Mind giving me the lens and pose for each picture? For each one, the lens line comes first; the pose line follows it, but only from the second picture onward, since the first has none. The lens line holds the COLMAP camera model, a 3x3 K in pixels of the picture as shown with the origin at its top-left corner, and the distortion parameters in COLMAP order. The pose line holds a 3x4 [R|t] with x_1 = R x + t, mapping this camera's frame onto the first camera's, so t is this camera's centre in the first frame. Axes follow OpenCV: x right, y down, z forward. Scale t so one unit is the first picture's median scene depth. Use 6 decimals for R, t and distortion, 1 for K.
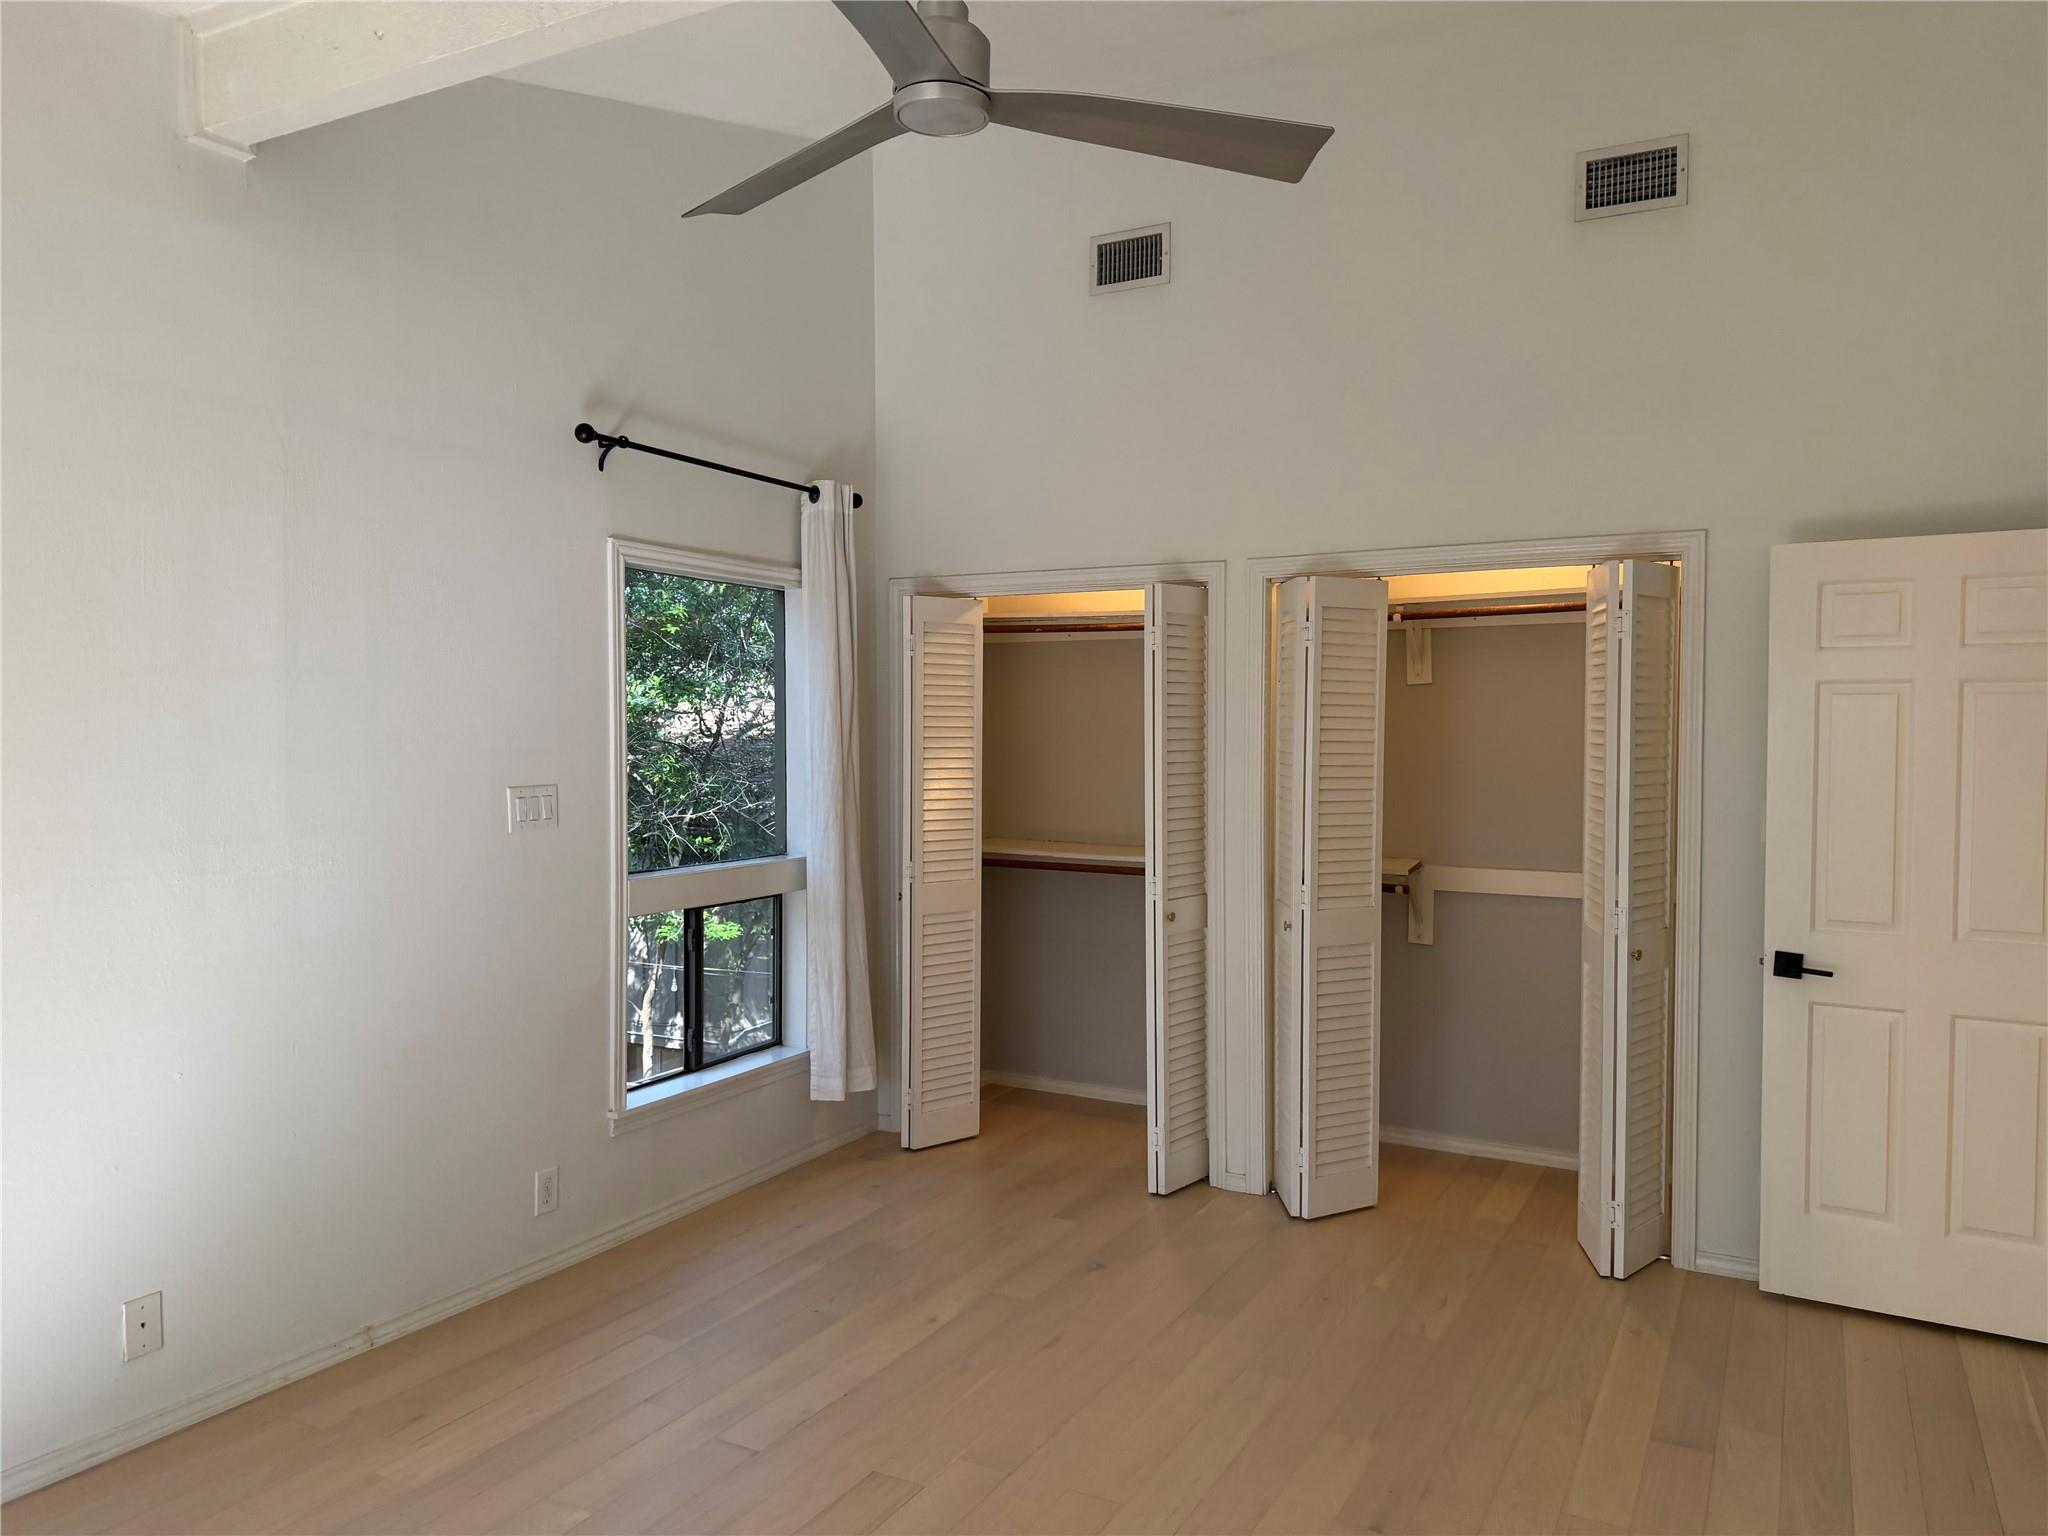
lens RADIAL K [[1435.6, 0, 1022.0], [0, 1435.6, 772.2], [0, 0, 1]] dist [0.076689, -0.086073]
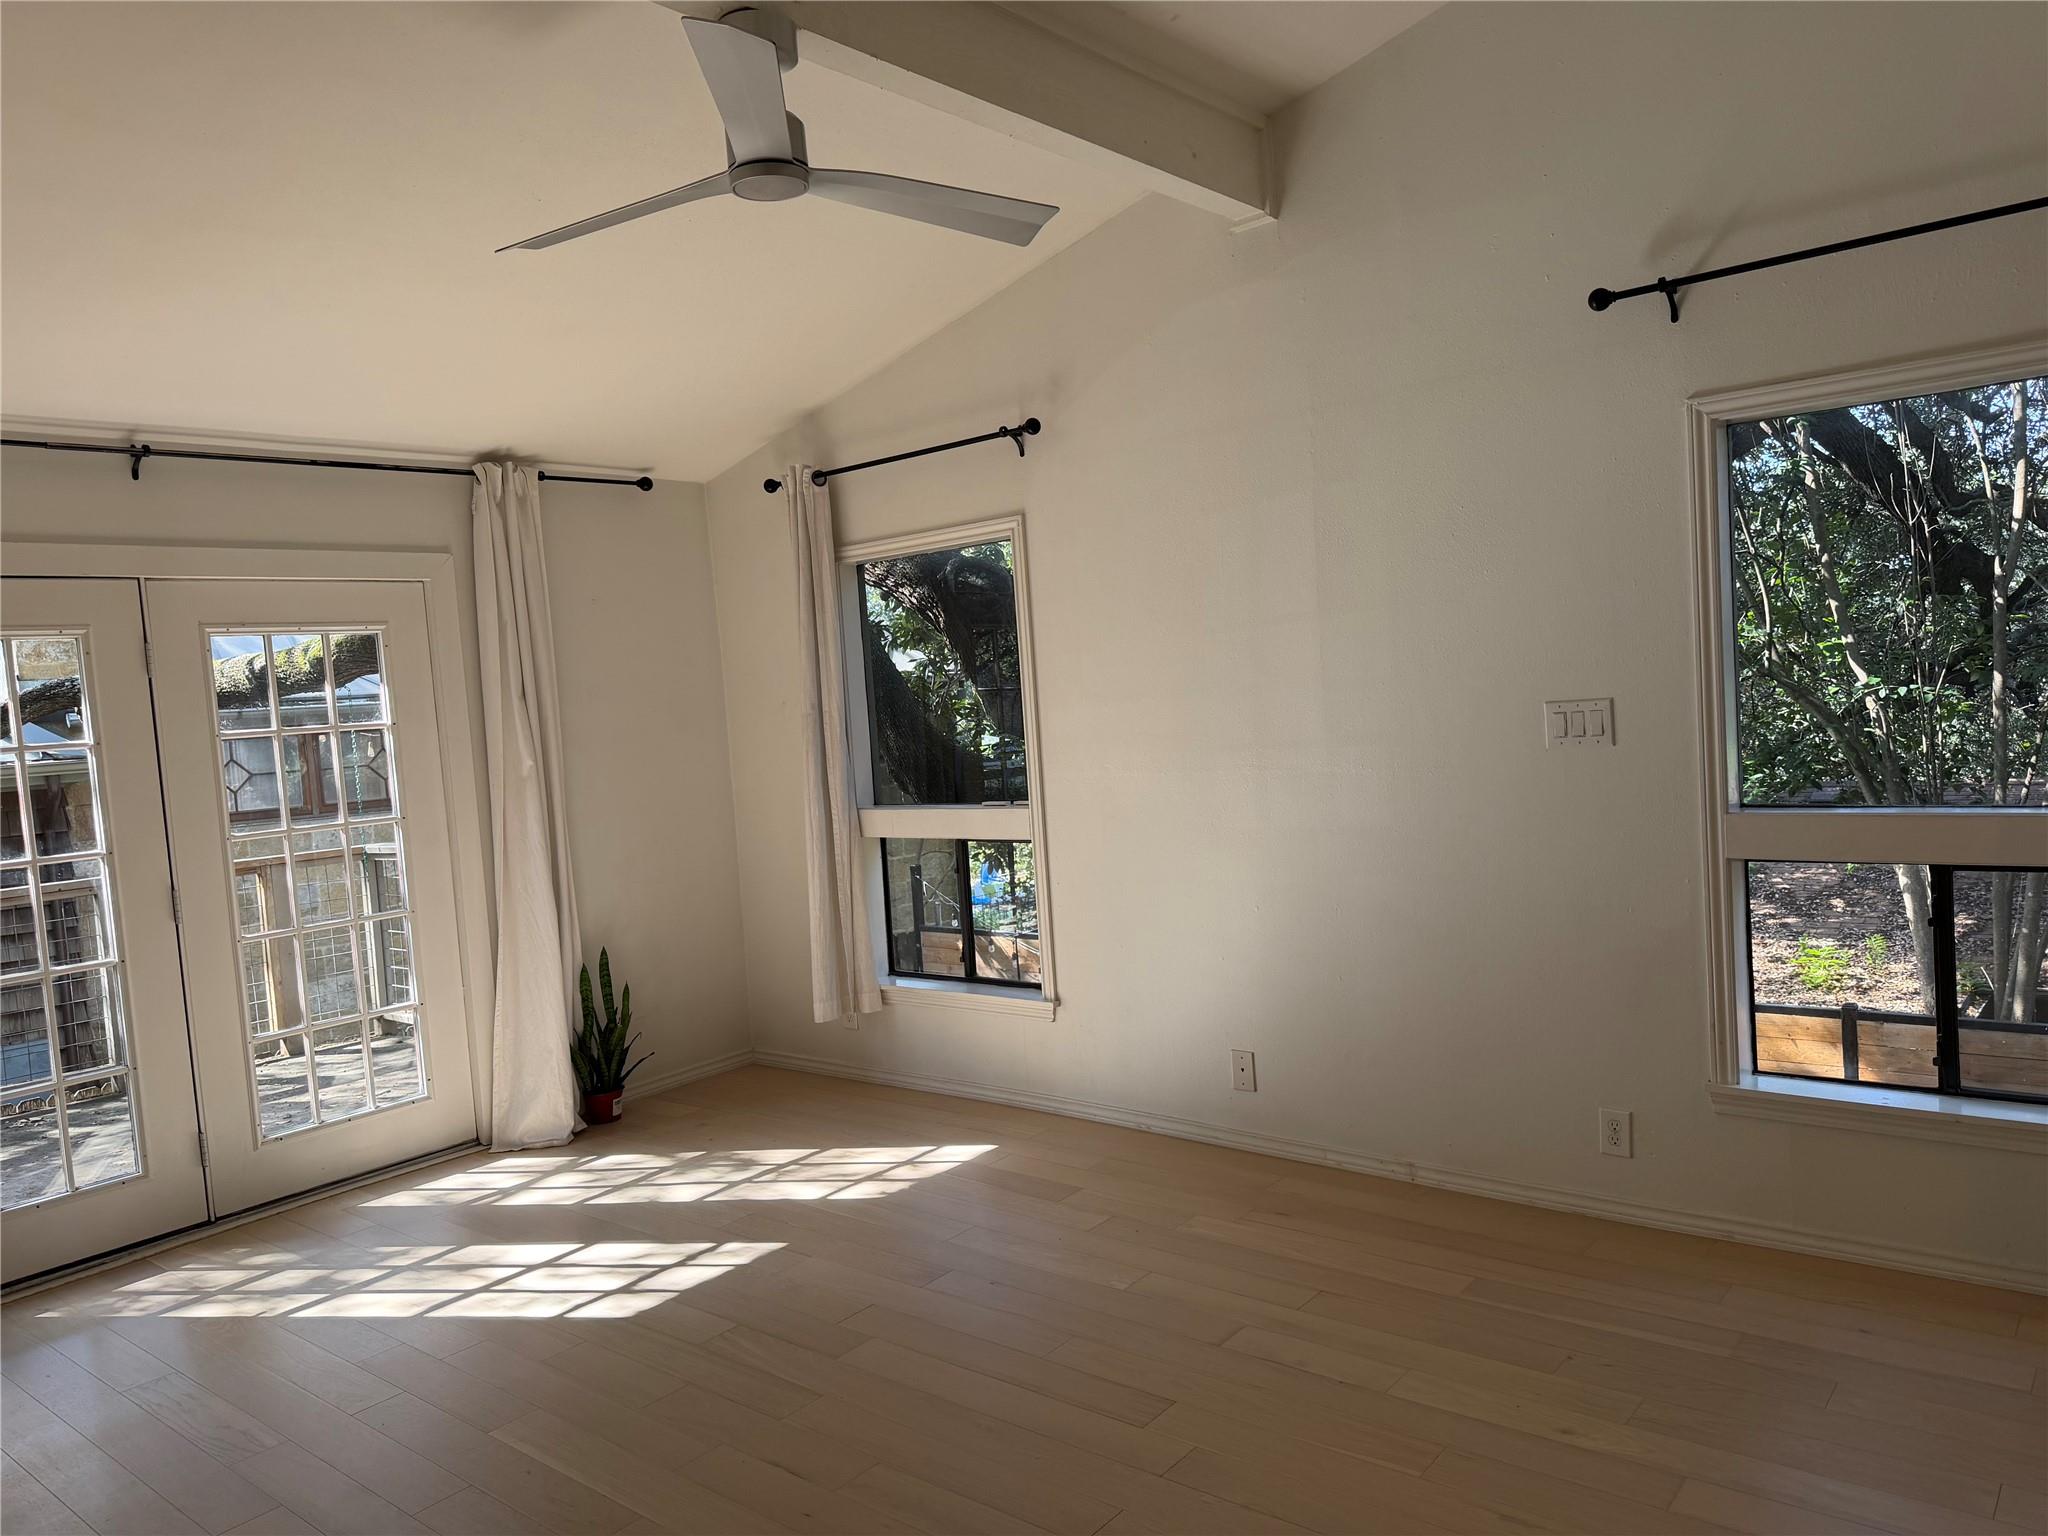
lens RADIAL K [[1435.6, 0, 1023.4], [0, 1435.6, 773.5], [0, 0, 1]] dist [0.076689, -0.086073]
pose [[-0.179756, 0.064841, -0.981572, 0.676590], [0.040524, 0.997466, 0.058470, -0.012913], [0.982876, -0.029267, -0.181928, 0.841731]]
